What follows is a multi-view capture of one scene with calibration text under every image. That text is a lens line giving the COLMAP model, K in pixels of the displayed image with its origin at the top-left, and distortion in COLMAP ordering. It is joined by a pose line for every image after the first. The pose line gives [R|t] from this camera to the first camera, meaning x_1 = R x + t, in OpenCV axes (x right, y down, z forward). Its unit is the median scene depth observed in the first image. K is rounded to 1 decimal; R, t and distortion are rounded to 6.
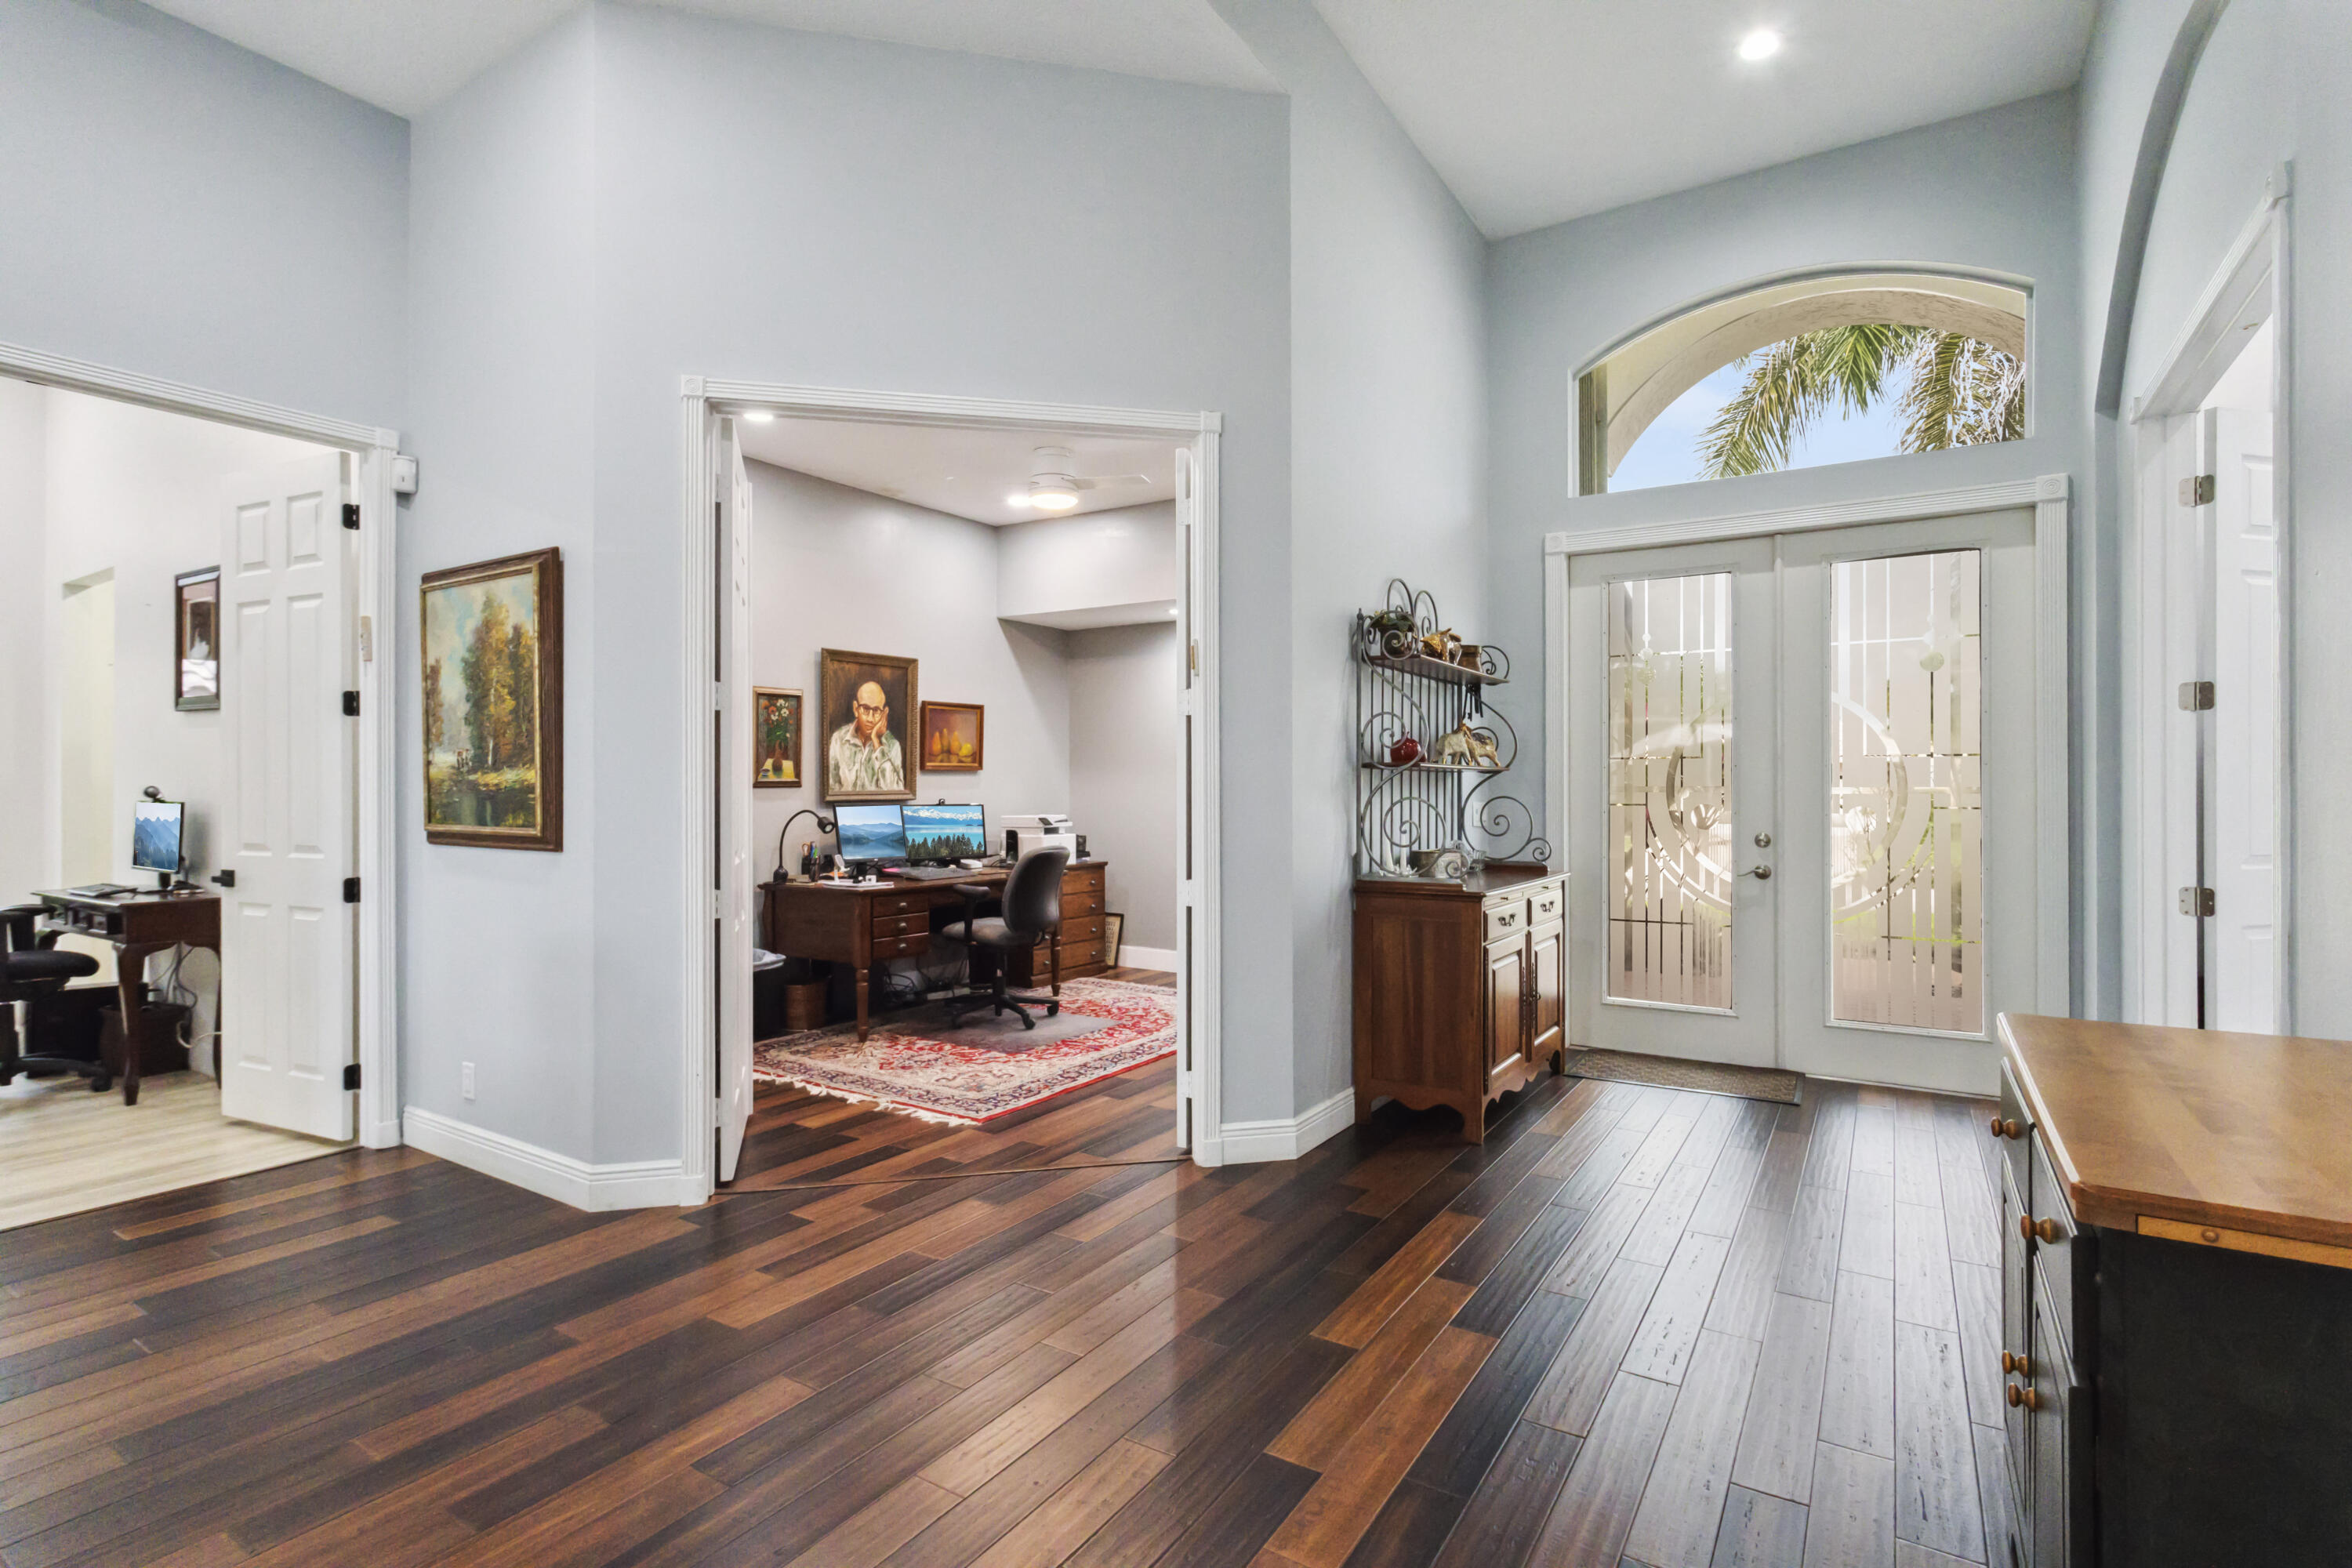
lens RADIAL K [[1133.5, 0, 1174.4], [0, 1133.5, 788.1], [0, 0, 1]] dist [0.000188, -0.000028]
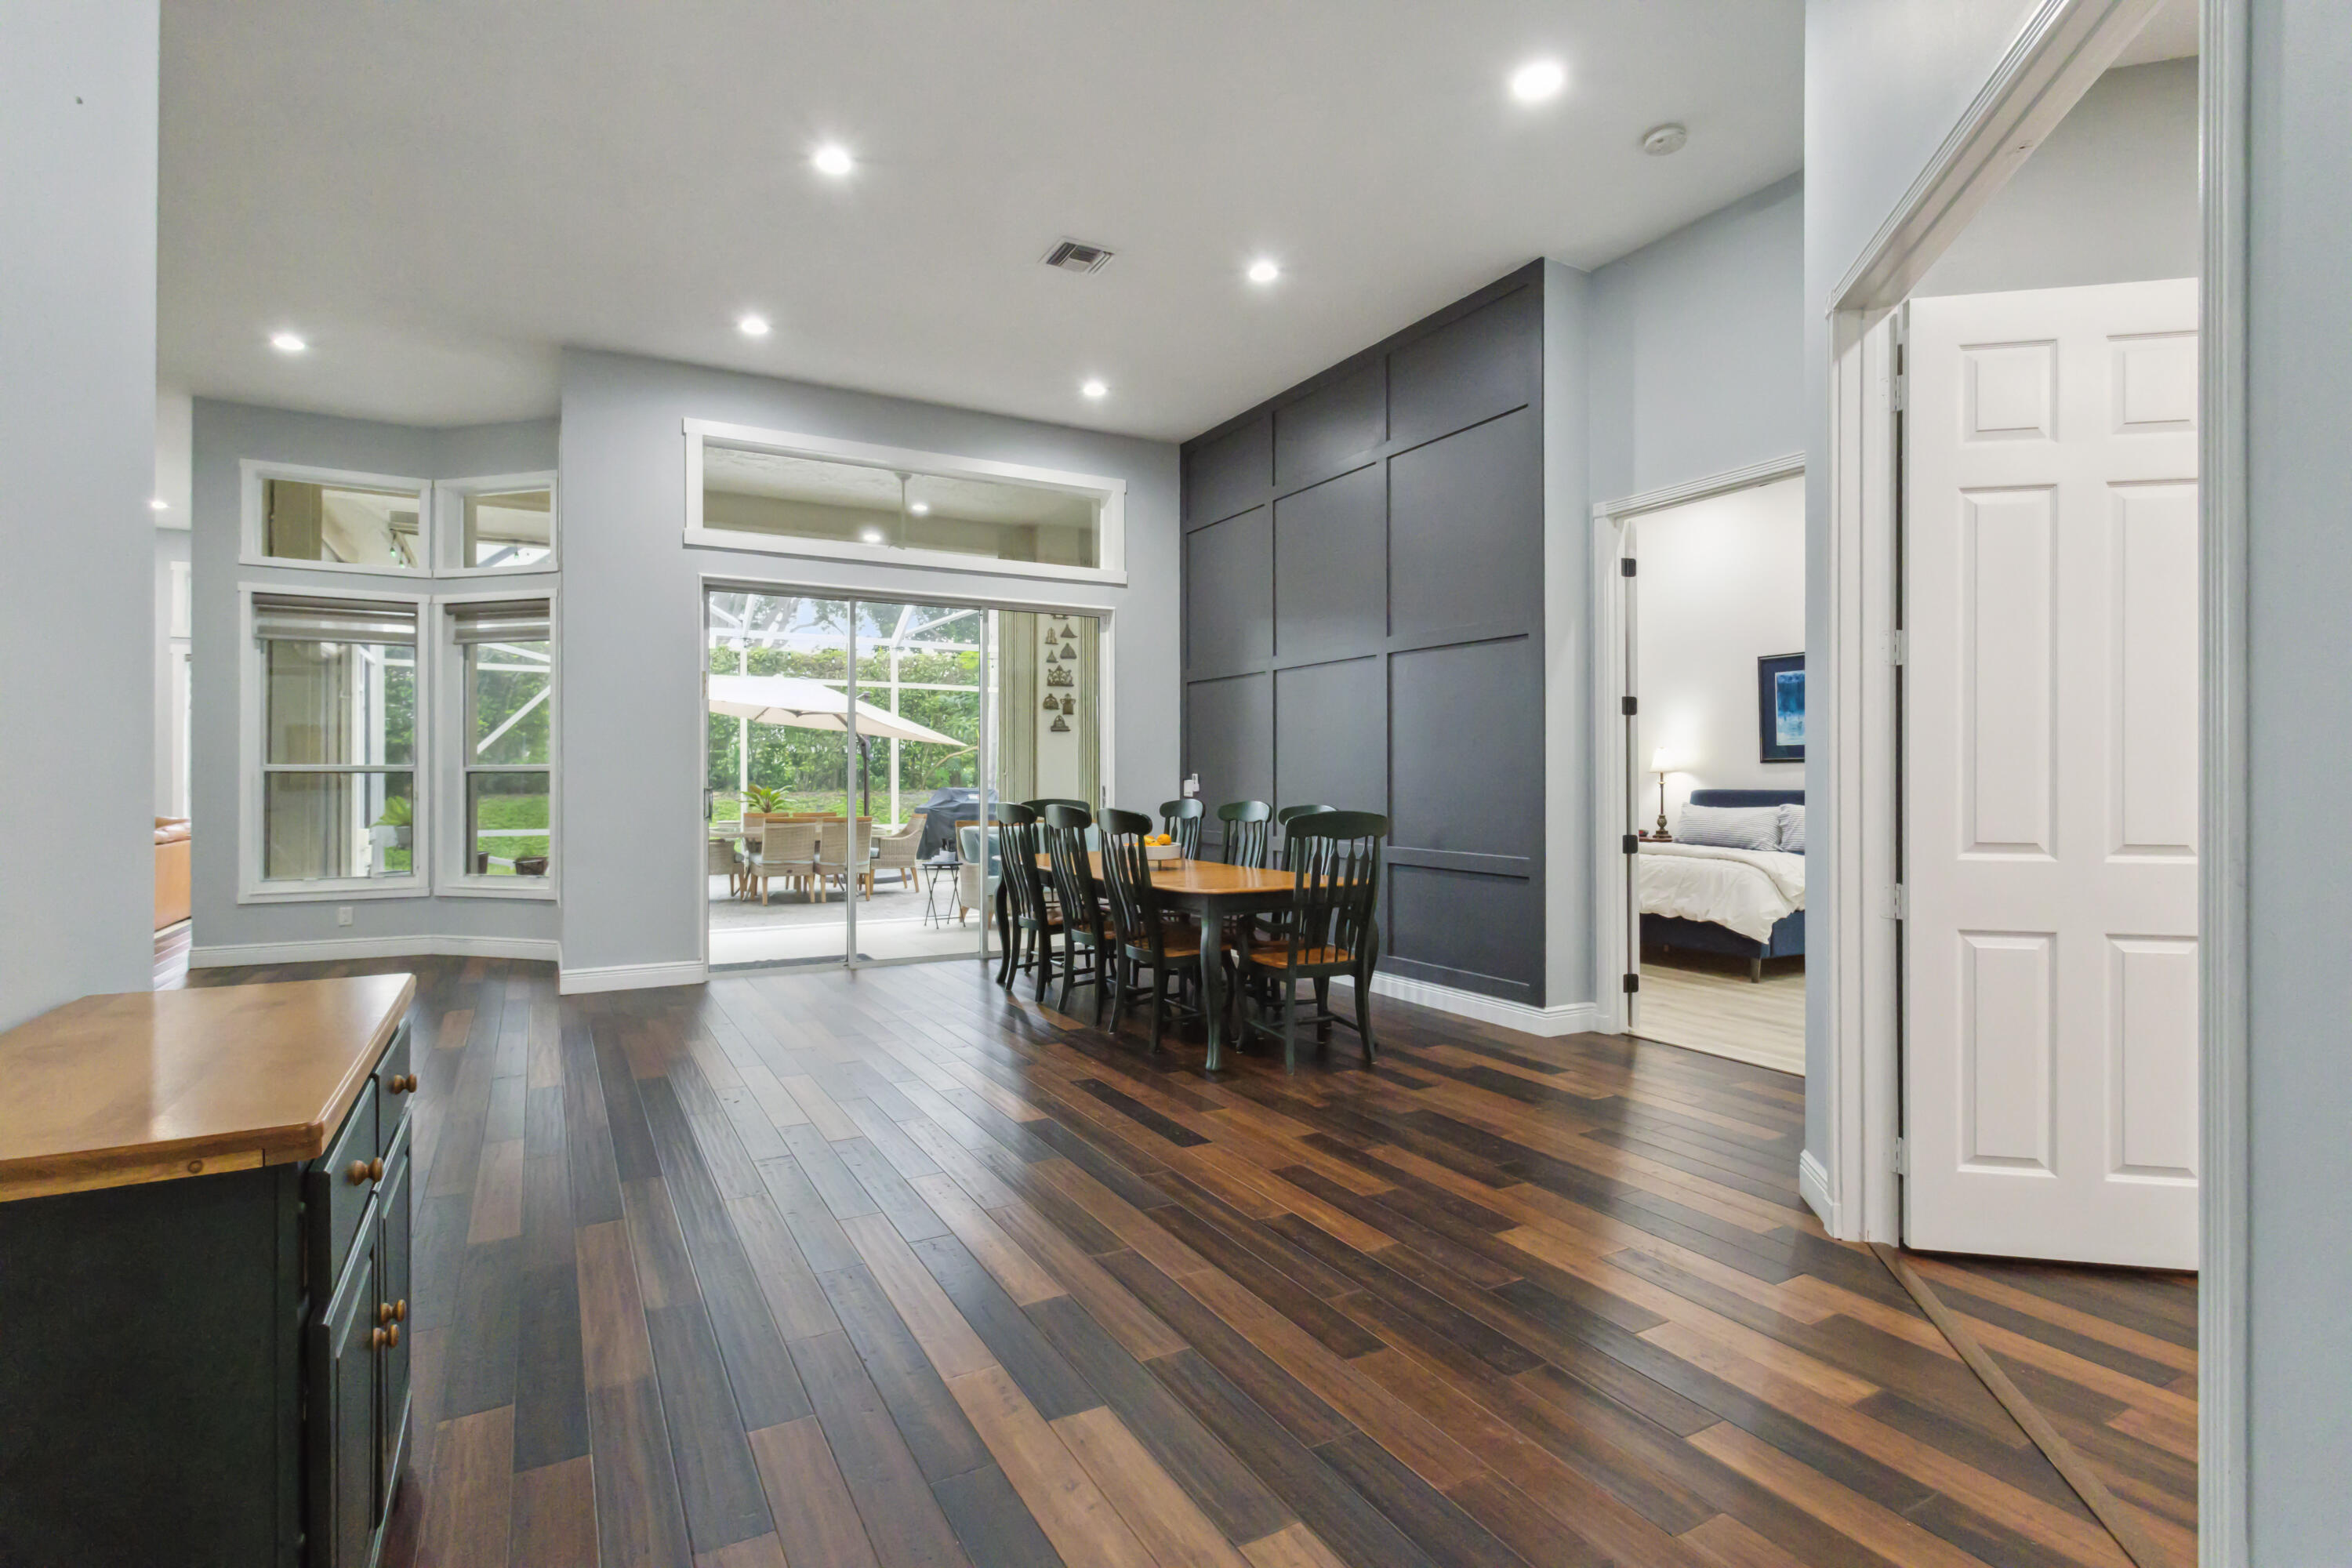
lens RADIAL K [[1133.5, 0, 1176.2], [0, 1133.5, 775.6], [0, 0, 1]] dist [0.000188, -0.000028]
pose [[-0.475420, 0.004726, -0.879746, 0.904233], [0.003774, 0.999987, 0.003332, 0.005601], [0.879751, -0.001736, -0.475432, 1.464237]]
